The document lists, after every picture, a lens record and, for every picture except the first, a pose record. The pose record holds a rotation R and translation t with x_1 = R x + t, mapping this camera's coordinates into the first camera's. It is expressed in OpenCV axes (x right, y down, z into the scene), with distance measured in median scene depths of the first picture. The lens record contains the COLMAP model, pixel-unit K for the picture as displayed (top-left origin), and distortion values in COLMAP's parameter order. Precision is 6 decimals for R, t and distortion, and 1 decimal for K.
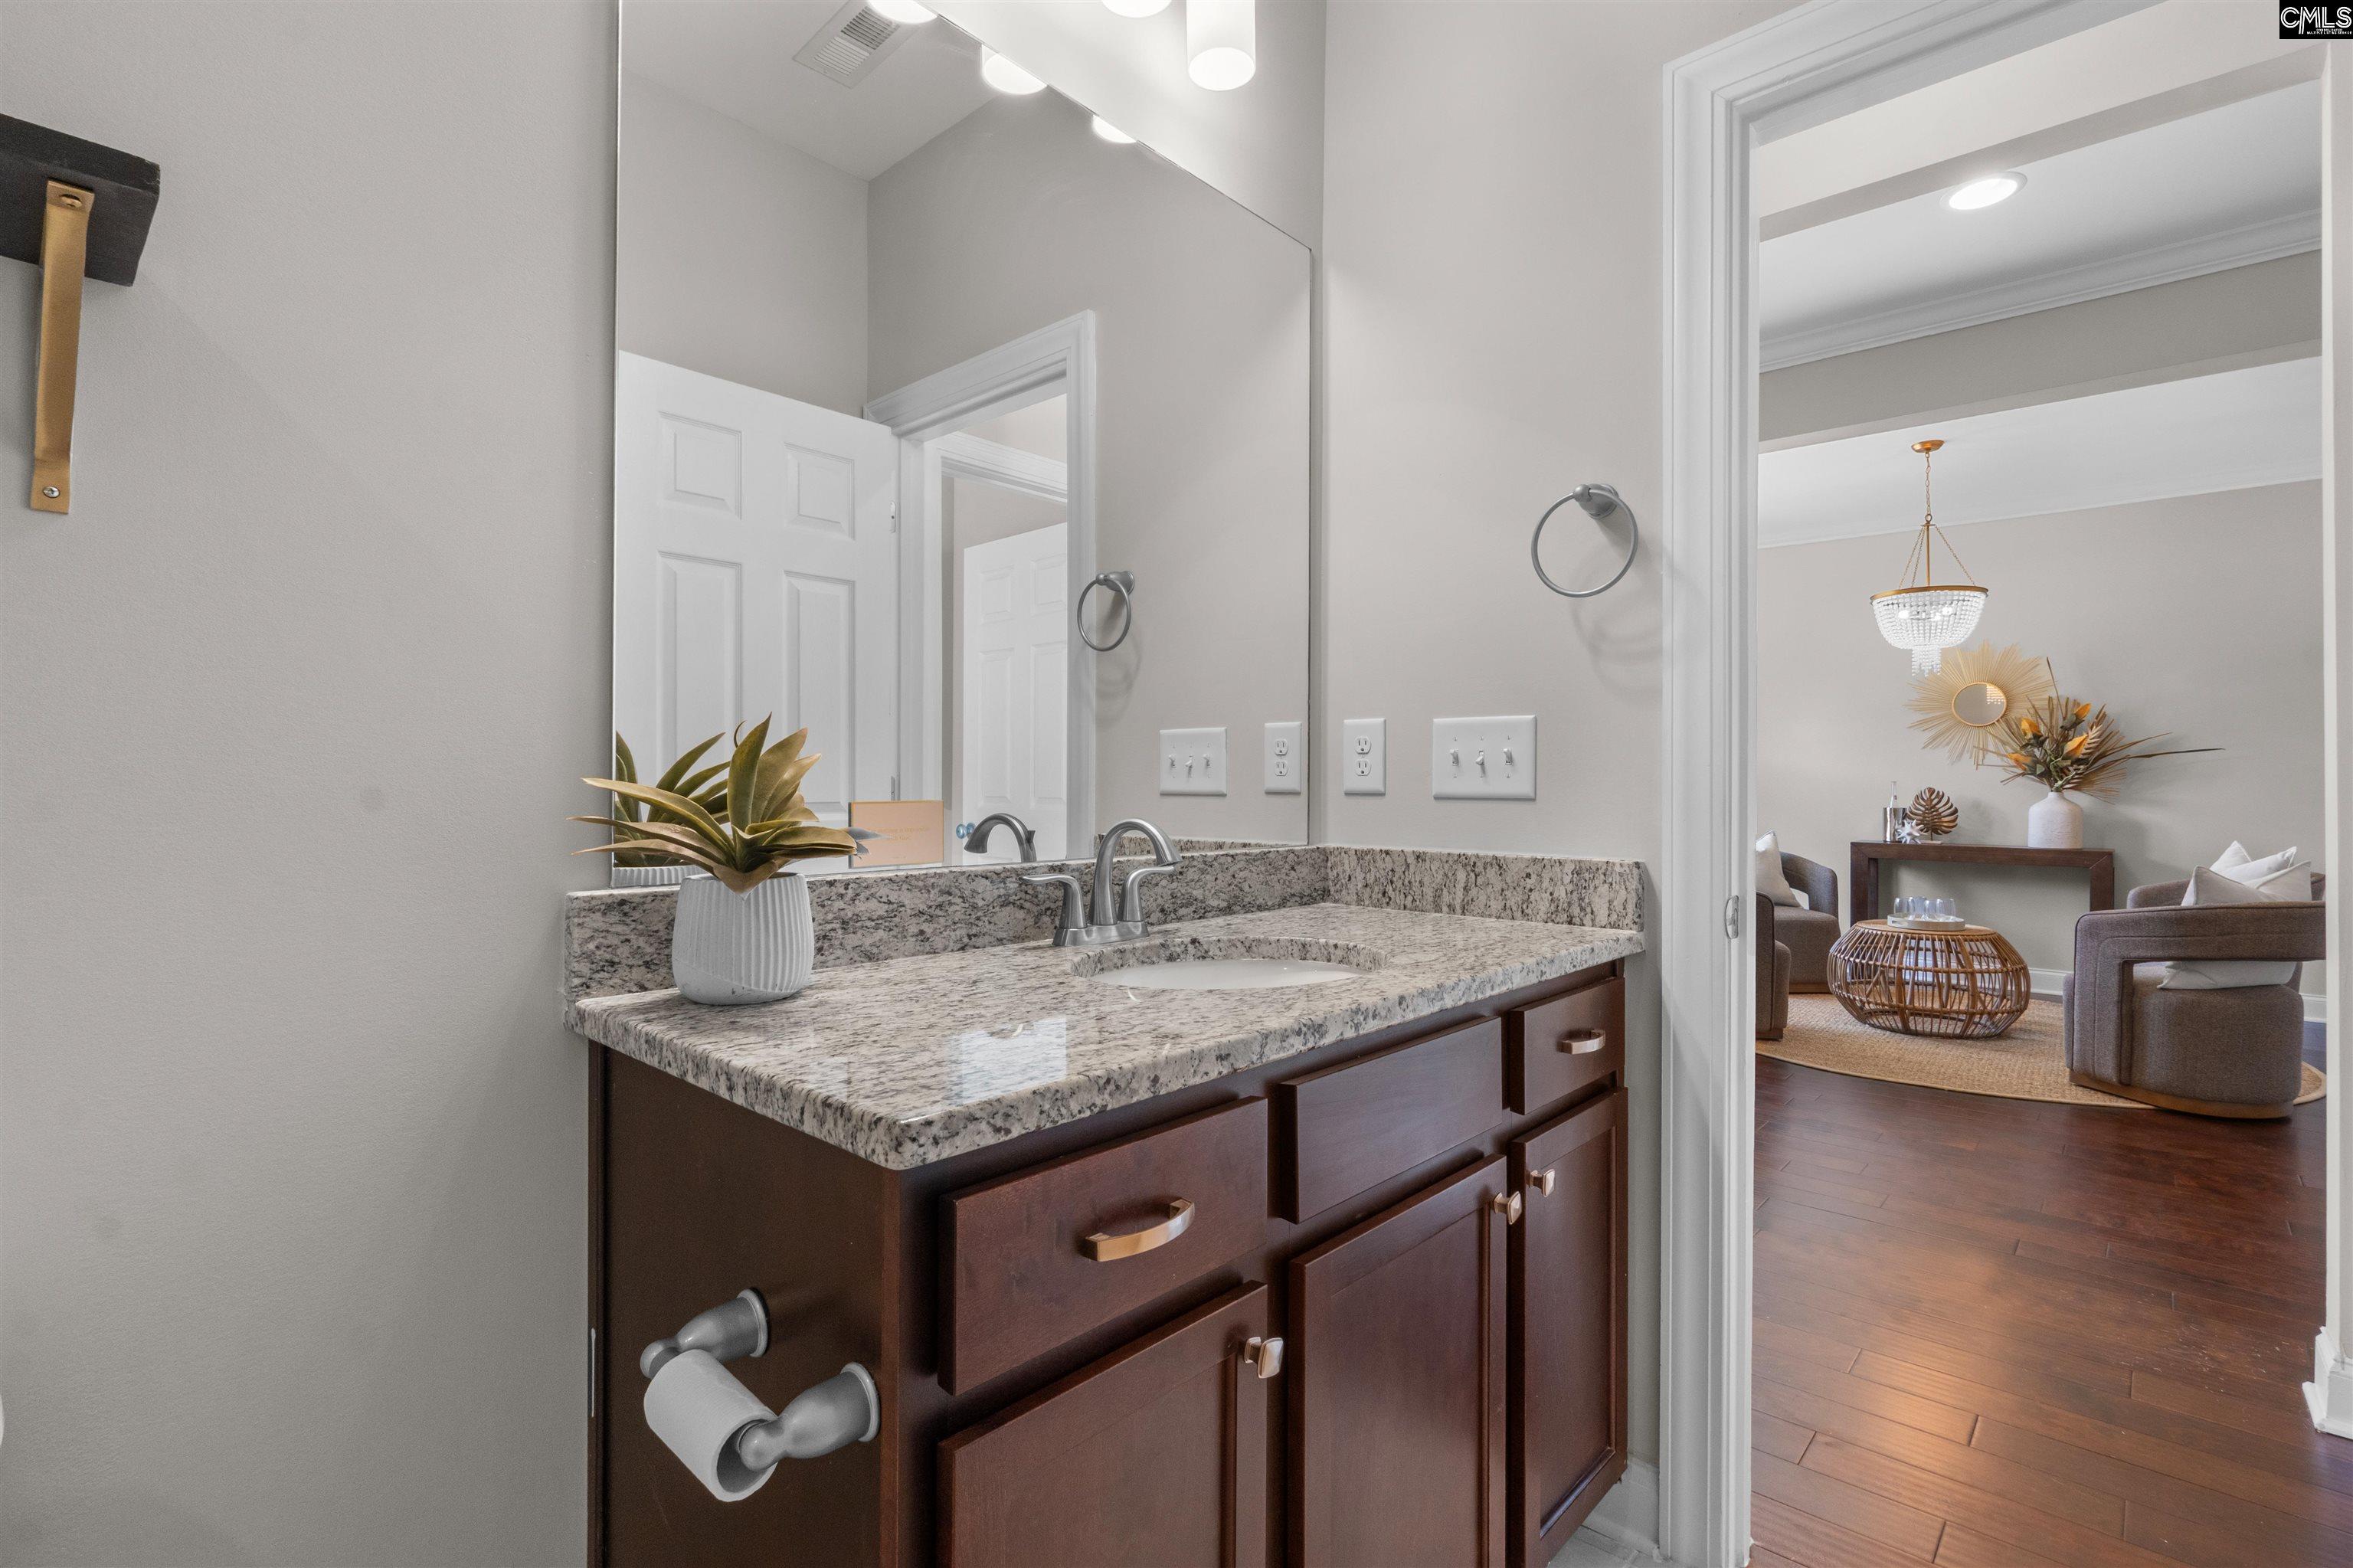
lens RADIAL K [[1082.7, 0, 1186.9], [0, 1082.7, 783.3], [0, 0, 1]] dist [-0.018066, 0.000162]
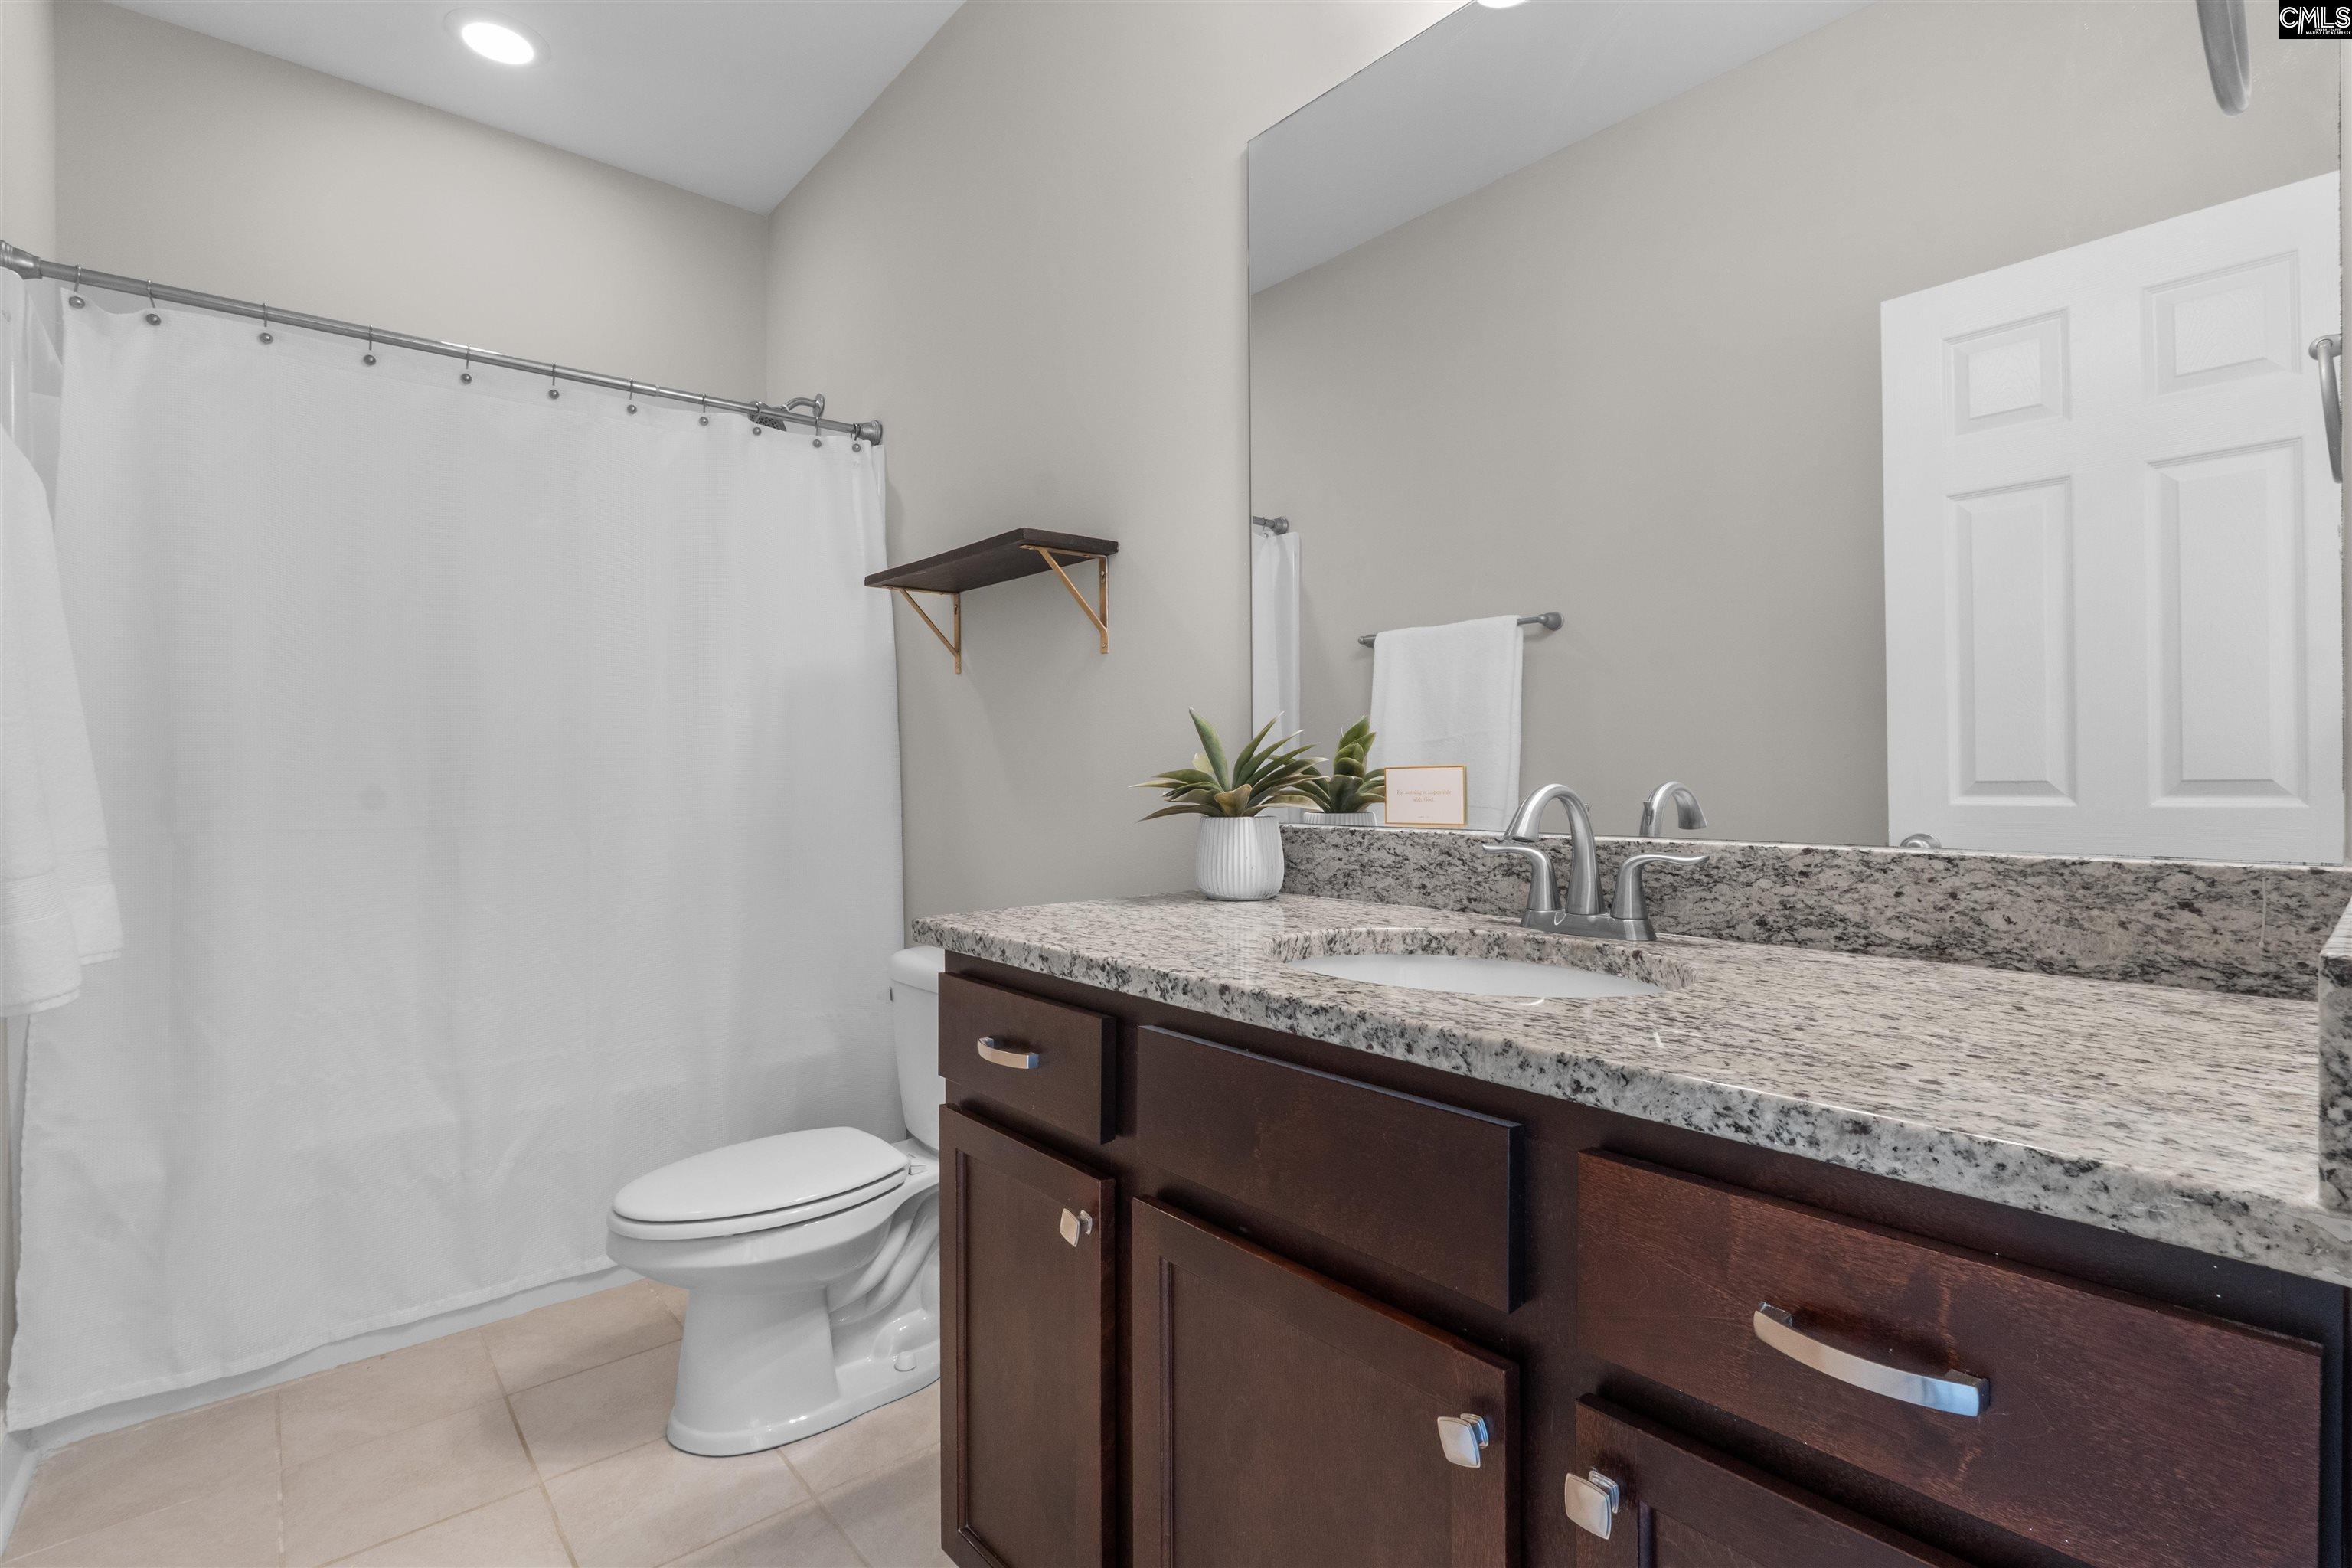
lens RADIAL K [[1082.2, 0, 1186.9], [0, 1082.2, 779.2], [0, 0, 1]] dist [-0.018066, 0.000162]
pose [[-0.111663, -0.000879, -0.993746, 0.857054], [0.008029, 0.999966, -0.001786, 0.029296], [0.993714, -0.008178, -0.111652, 0.873182]]
